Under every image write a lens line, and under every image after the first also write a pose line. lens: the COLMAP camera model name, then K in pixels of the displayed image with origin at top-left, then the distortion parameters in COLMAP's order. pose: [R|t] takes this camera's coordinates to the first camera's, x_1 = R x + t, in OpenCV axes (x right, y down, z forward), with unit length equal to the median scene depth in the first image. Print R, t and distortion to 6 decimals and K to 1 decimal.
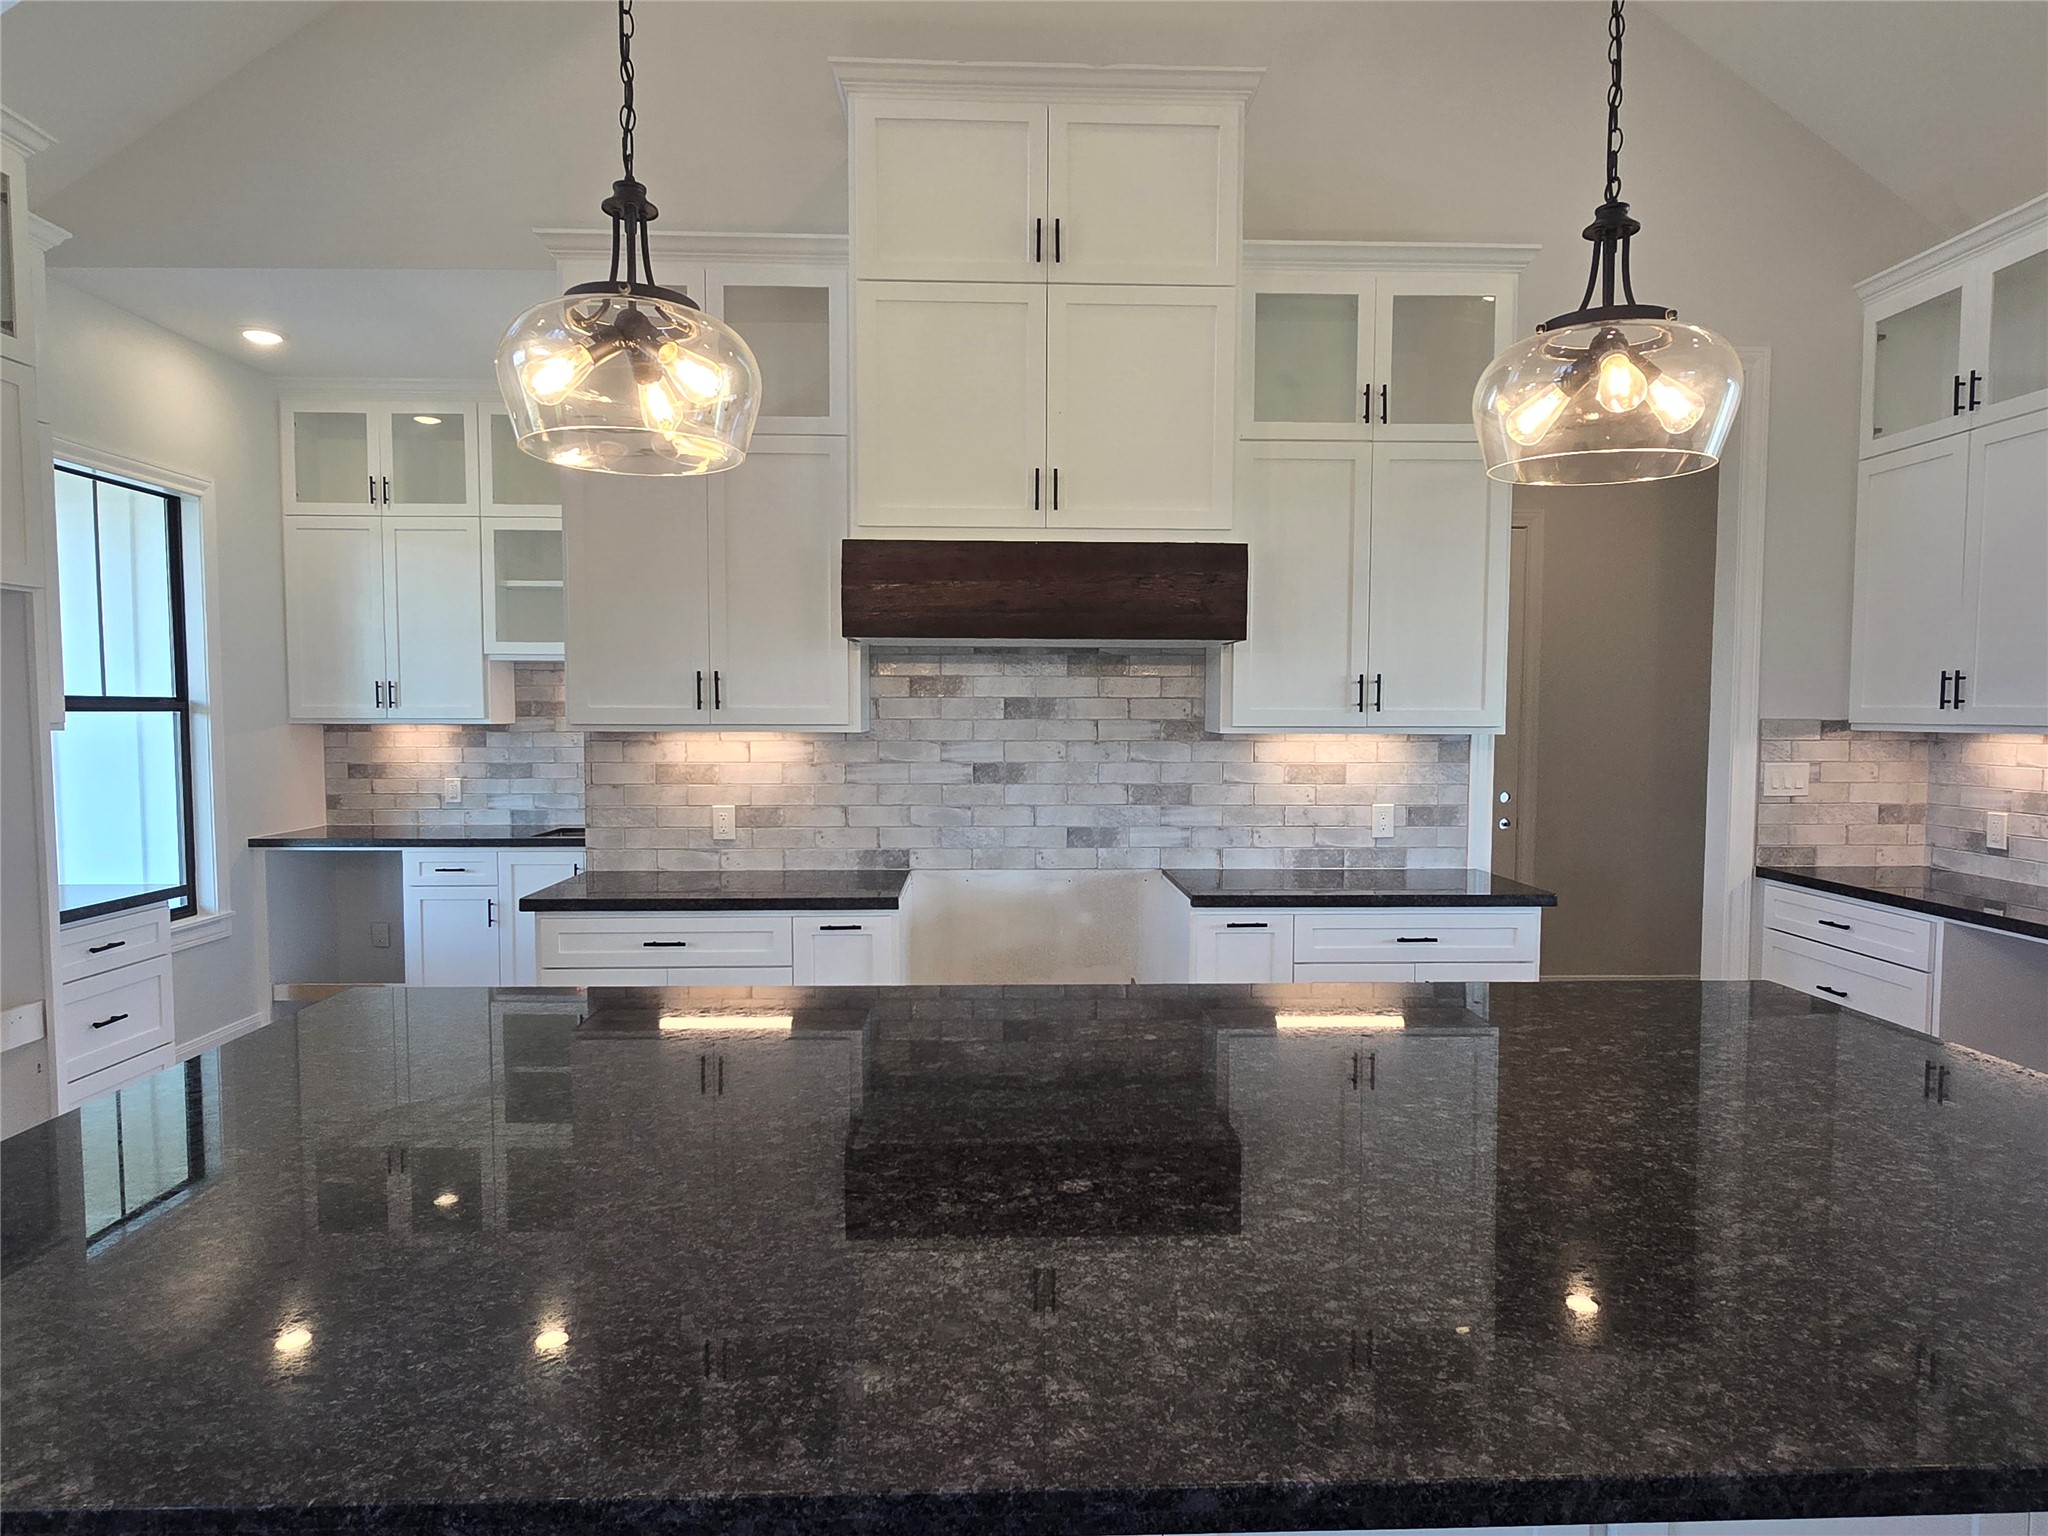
lens RADIAL K [[1161.3, 0, 1017.1], [0, 1161.3, 773.4], [0, 0, 1]] dist [0.009526, -0.002606]
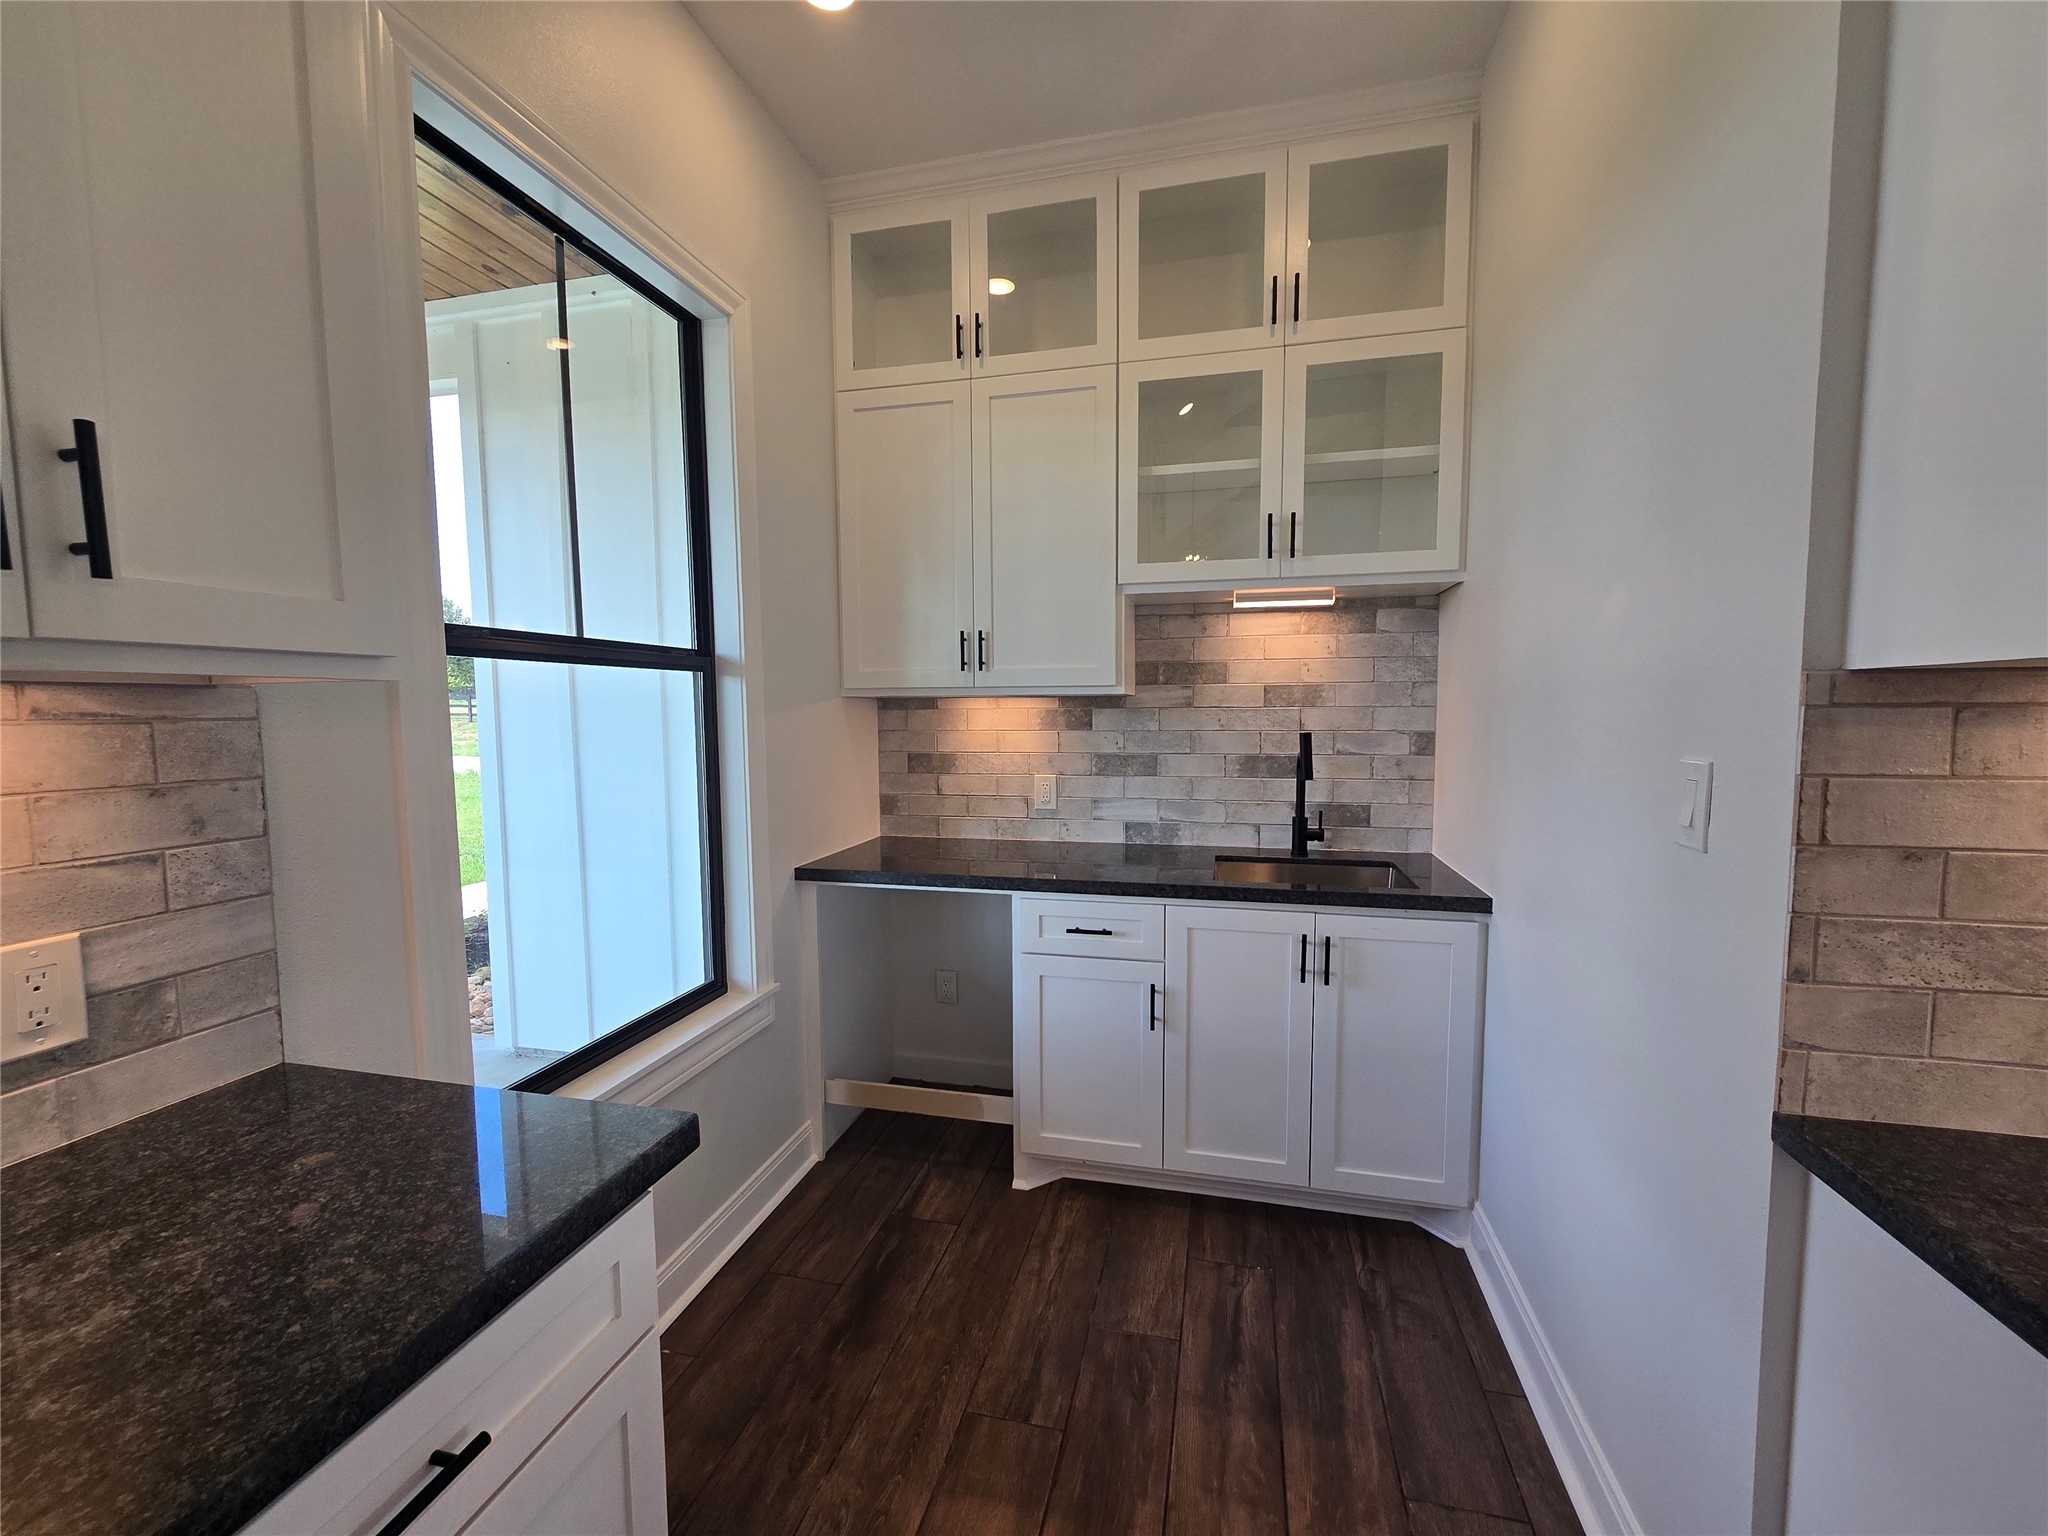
lens RADIAL K [[841.6, 0, 1046.9], [0, 841.6, 765.0], [0, 0, 1]] dist [0.004447, 0.000209]
pose [[0.967437, 0.009679, -0.252928, -0.476245], [-0.005654, 0.999846, 0.016635, -0.013345], [0.253050, -0.014663, 0.967342, 0.683348]]
